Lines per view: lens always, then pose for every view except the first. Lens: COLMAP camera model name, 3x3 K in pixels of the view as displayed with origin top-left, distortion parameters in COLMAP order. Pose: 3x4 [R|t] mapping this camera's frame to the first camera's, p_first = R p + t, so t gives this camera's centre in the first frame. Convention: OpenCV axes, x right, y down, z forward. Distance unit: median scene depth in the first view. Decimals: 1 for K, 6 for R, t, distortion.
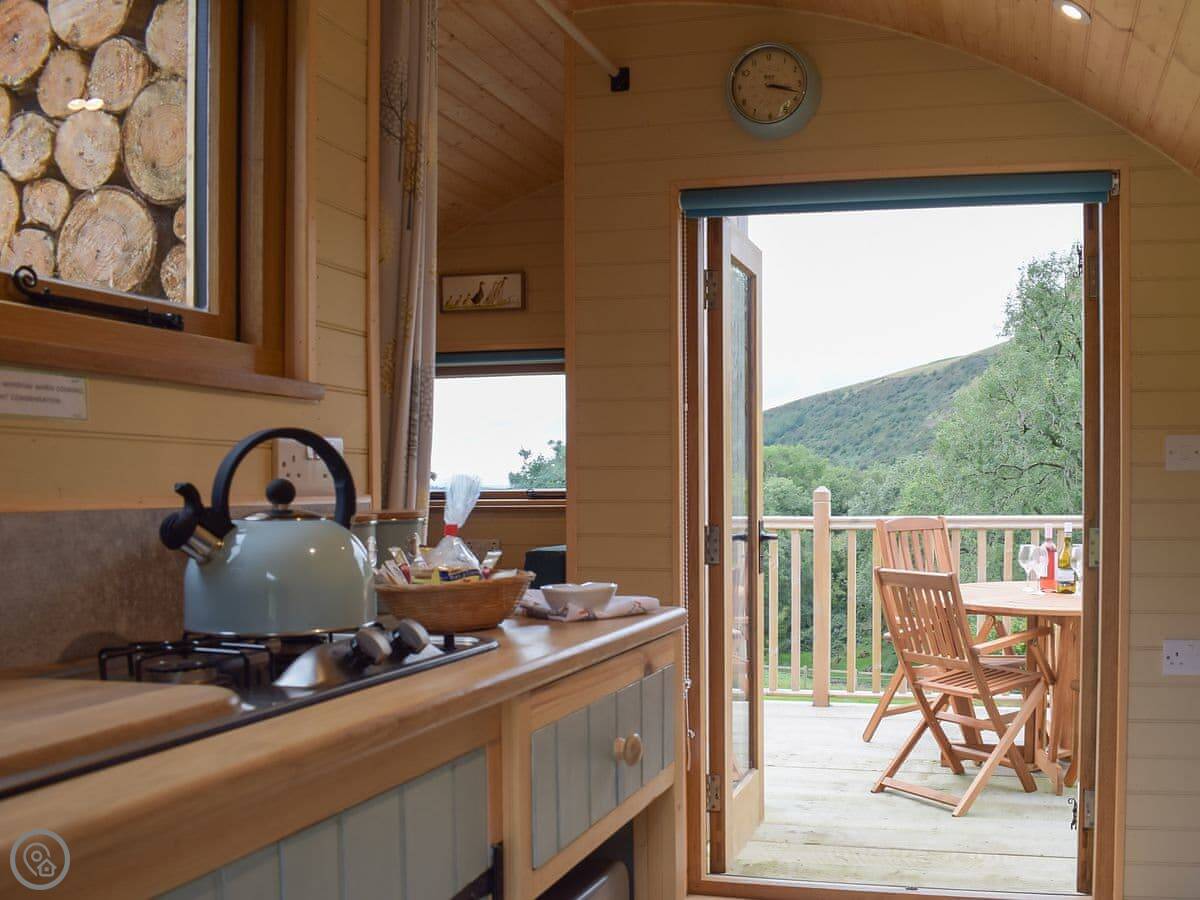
lens RADIAL K [[1129.7, 0, 769.3], [0, 1129.7, 490.1], [0, 0, 1]] dist [-0.062673, 0.005587]
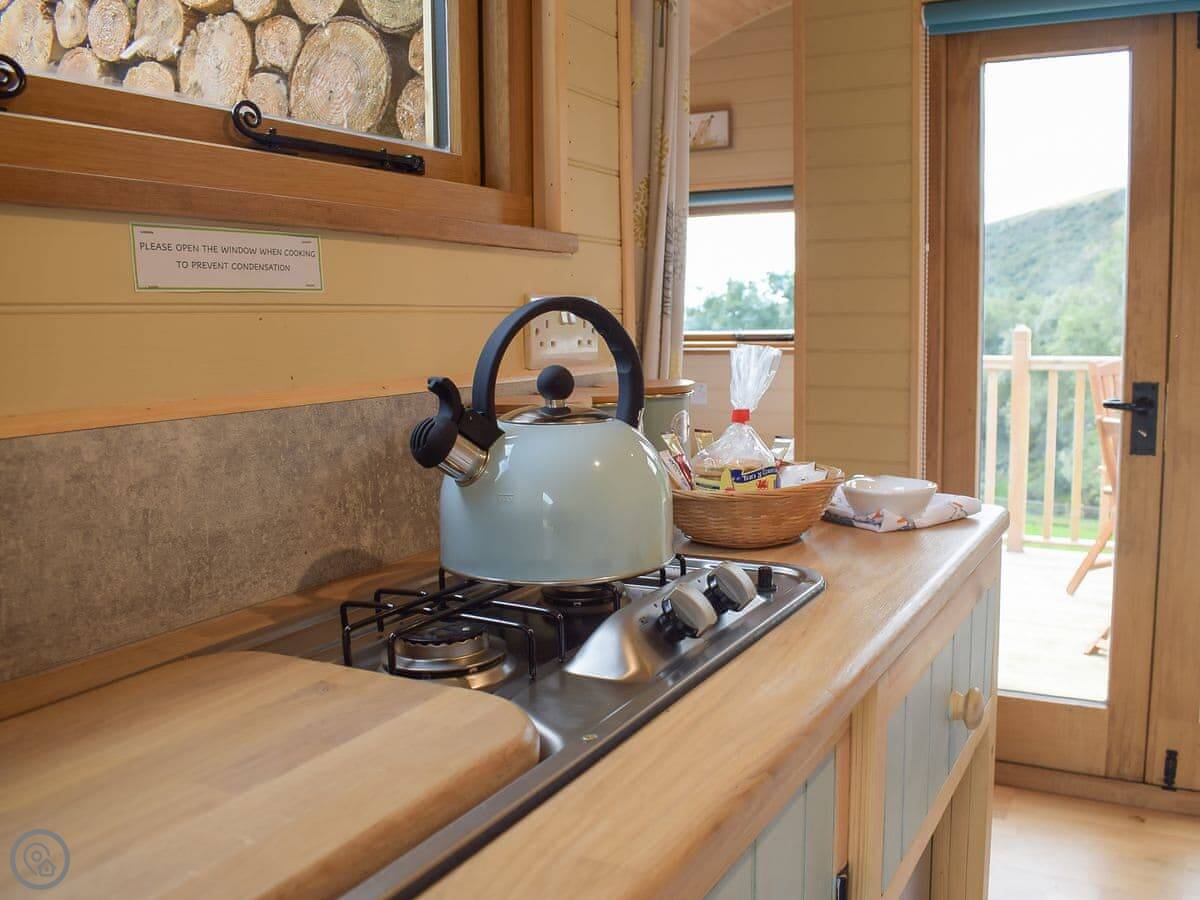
lens RADIAL K [[1038.8, 0, 599.1], [0, 1038.8, 422.6], [0, 0, 1]] dist [-0.098731, -0.006763]
pose [[0.954258, 0.024458, -0.297984, -0.151956], [0.004942, 0.995222, 0.097511, -0.030199], [0.298945, -0.094523, 0.949577, 0.258789]]
